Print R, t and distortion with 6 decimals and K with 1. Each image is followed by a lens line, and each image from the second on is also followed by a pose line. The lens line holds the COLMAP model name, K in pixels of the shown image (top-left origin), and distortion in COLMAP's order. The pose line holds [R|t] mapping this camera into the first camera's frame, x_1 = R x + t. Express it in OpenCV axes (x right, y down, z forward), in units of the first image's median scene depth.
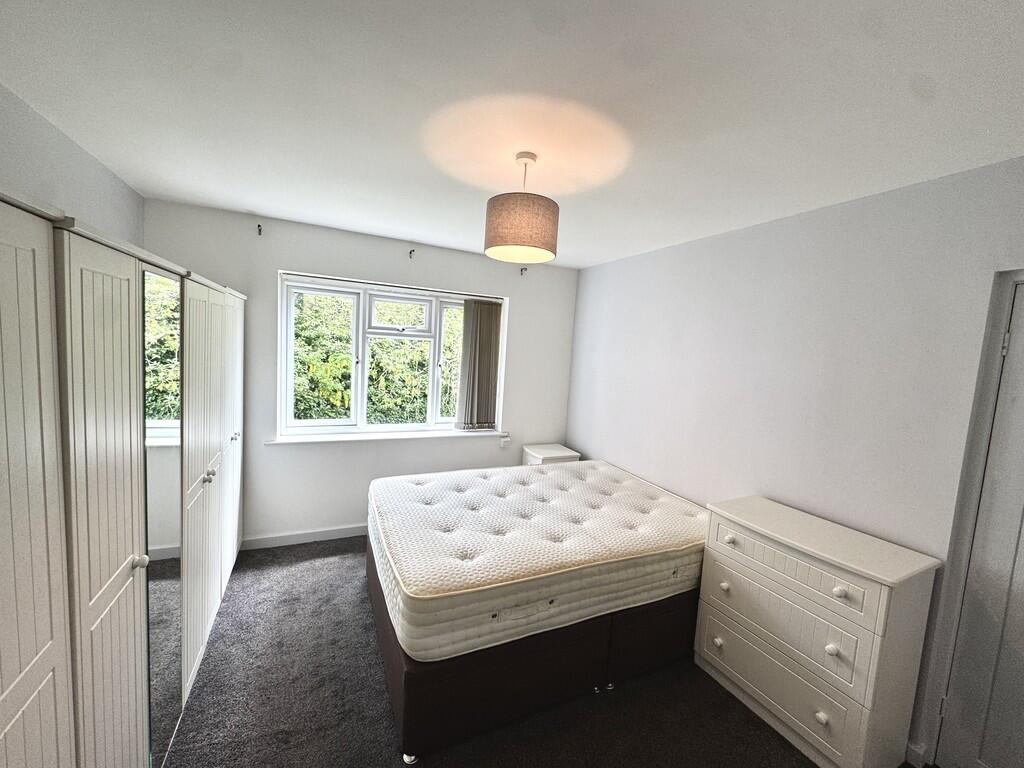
lens RADIAL K [[407.4, 0, 512.0], [0, 407.4, 384.0], [0, 0, 1]] dist [-0.006066, 0.000120]
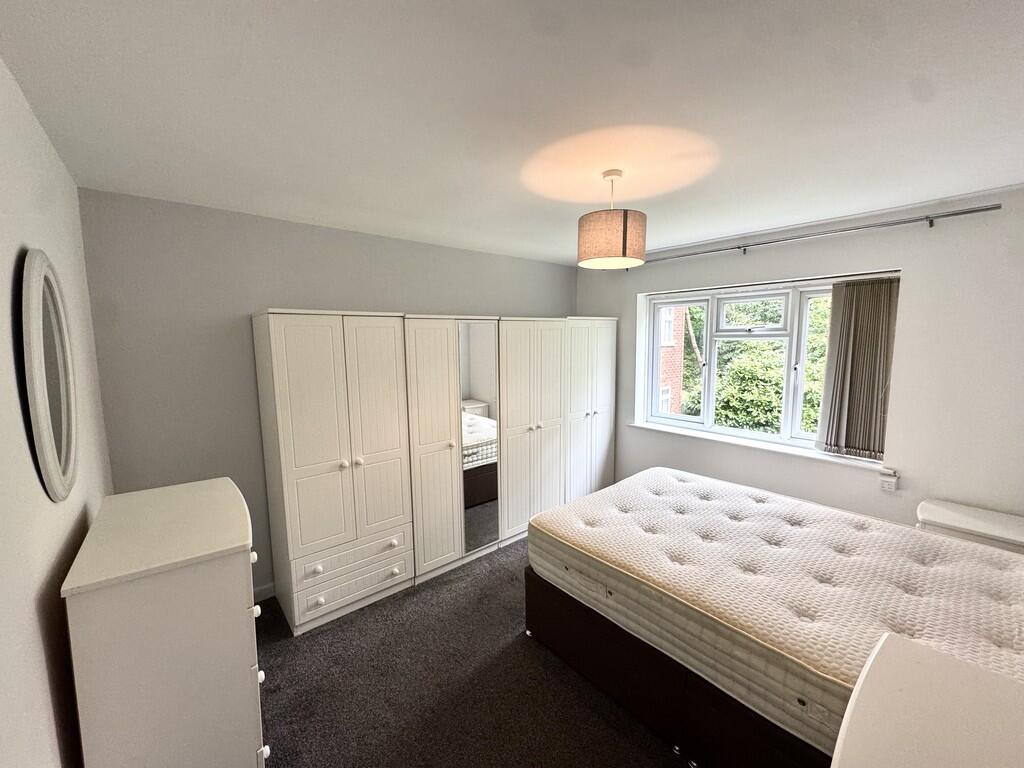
lens RADIAL K [[407.4, 0, 512.0], [0, 407.4, 384.0], [0, 0, 1]] dist [-0.006066, 0.000120]
pose [[0.259971, 0.045450, -0.964546, 0.604052], [-0.059026, 0.997772, 0.031106, -0.006908], [0.963811, 0.048847, 0.262075, 0.277815]]
